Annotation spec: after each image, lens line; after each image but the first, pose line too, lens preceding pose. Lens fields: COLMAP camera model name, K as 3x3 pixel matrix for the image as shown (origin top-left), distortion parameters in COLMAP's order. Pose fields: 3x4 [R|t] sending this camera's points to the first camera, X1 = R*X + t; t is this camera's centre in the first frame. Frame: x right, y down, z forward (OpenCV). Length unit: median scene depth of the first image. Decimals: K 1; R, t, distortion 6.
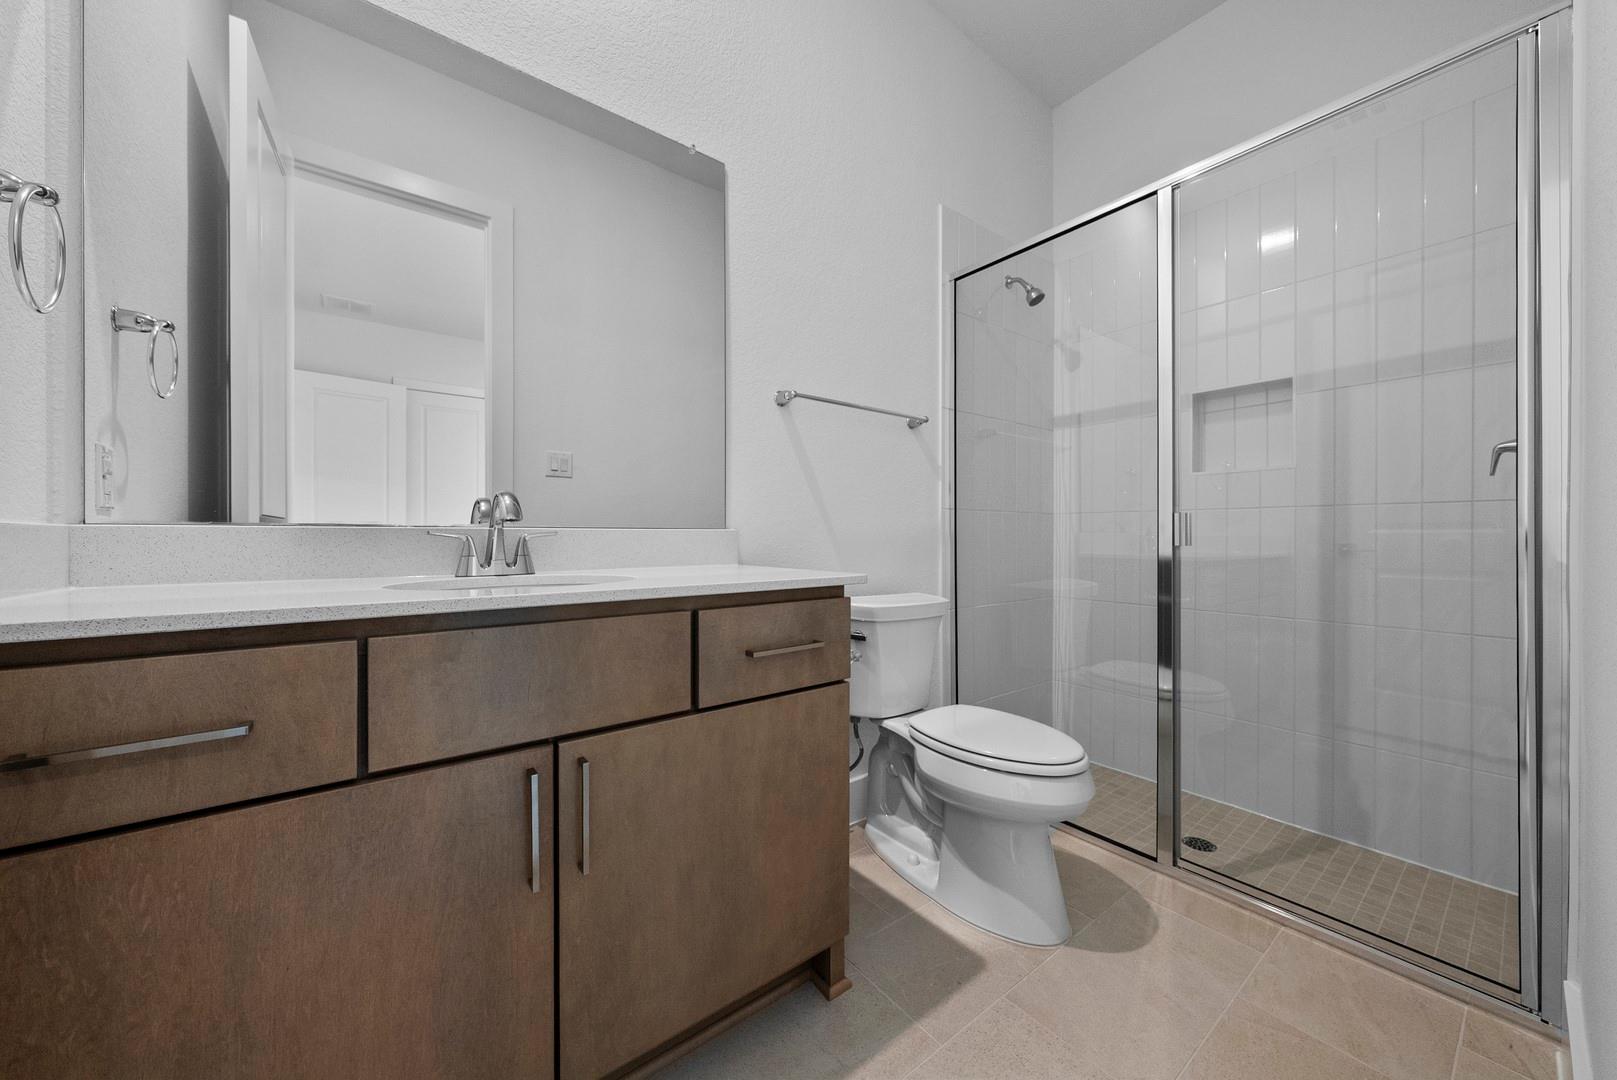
lens RADIAL K [[582.8, 0, 809.9], [0, 582.8, 537.0], [0, 0, 1]] dist [-0.005640, -0.000024]
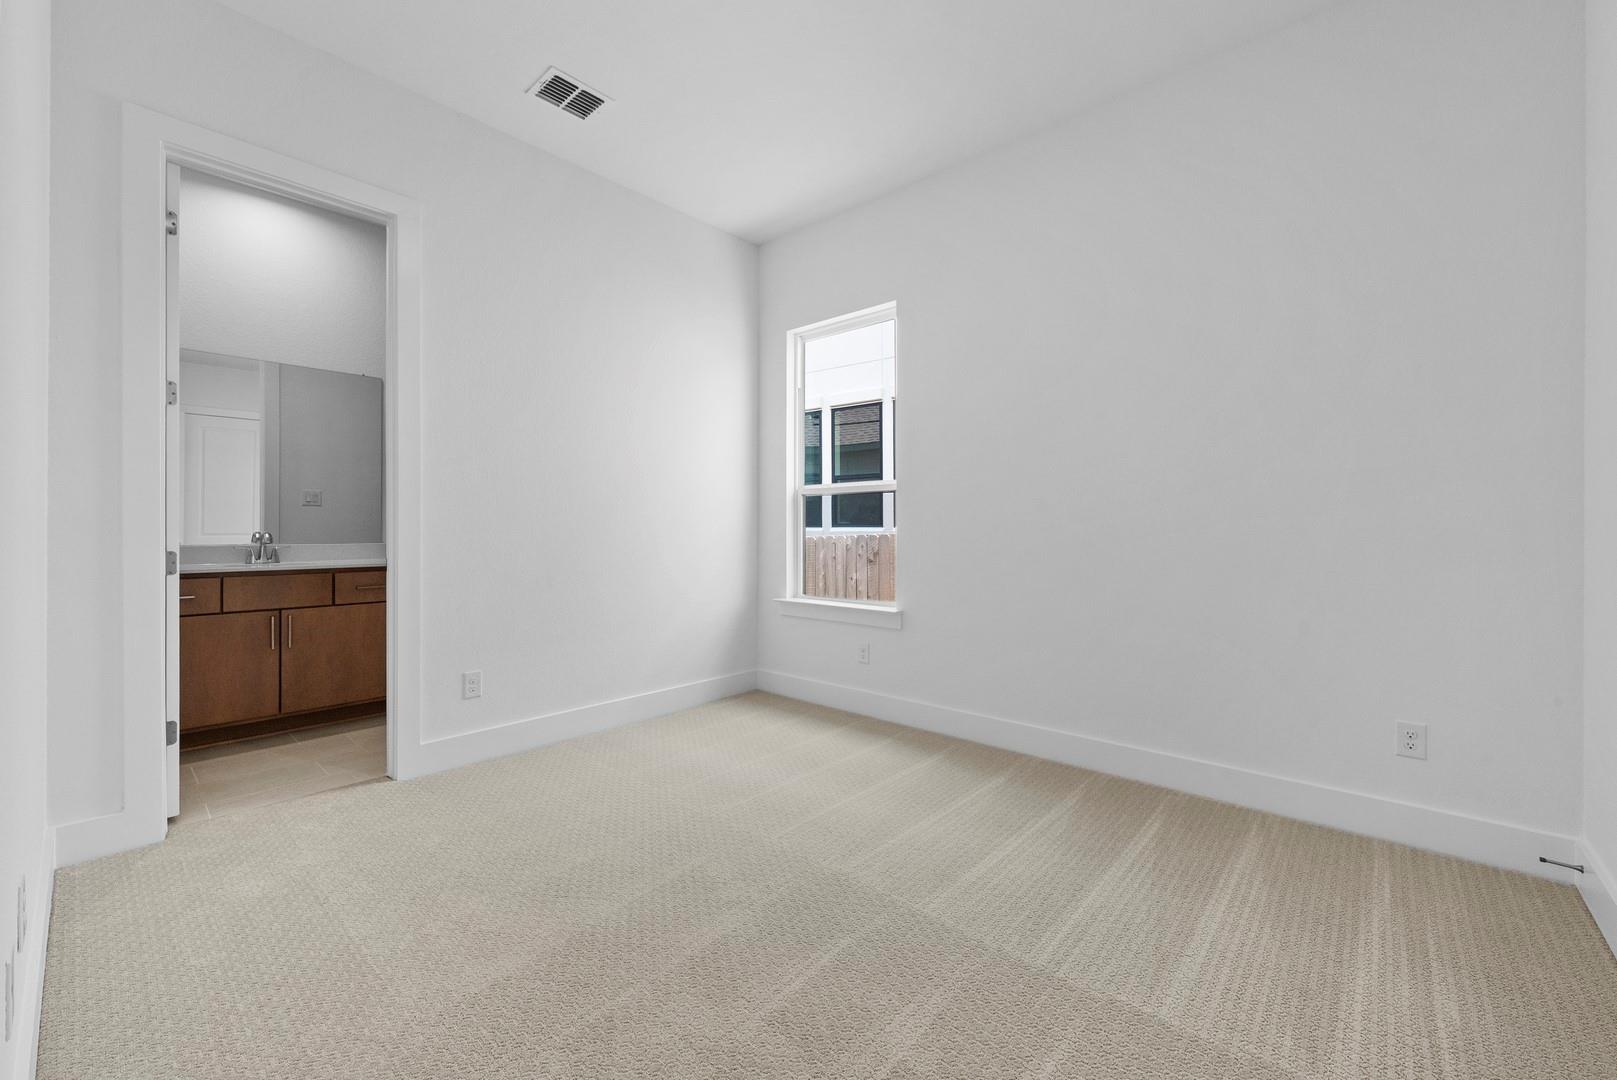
lens RADIAL K [[651.2, 0, 806.2], [0, 651.2, 527.9], [0, 0, 1]] dist [-0.000185, -0.000039]
pose [[0.982849, 0.002436, 0.184394, 1.642360], [-0.002372, 0.999997, -0.000571, -0.121004], [-0.184395, 0.000123, 0.982852, -2.891610]]
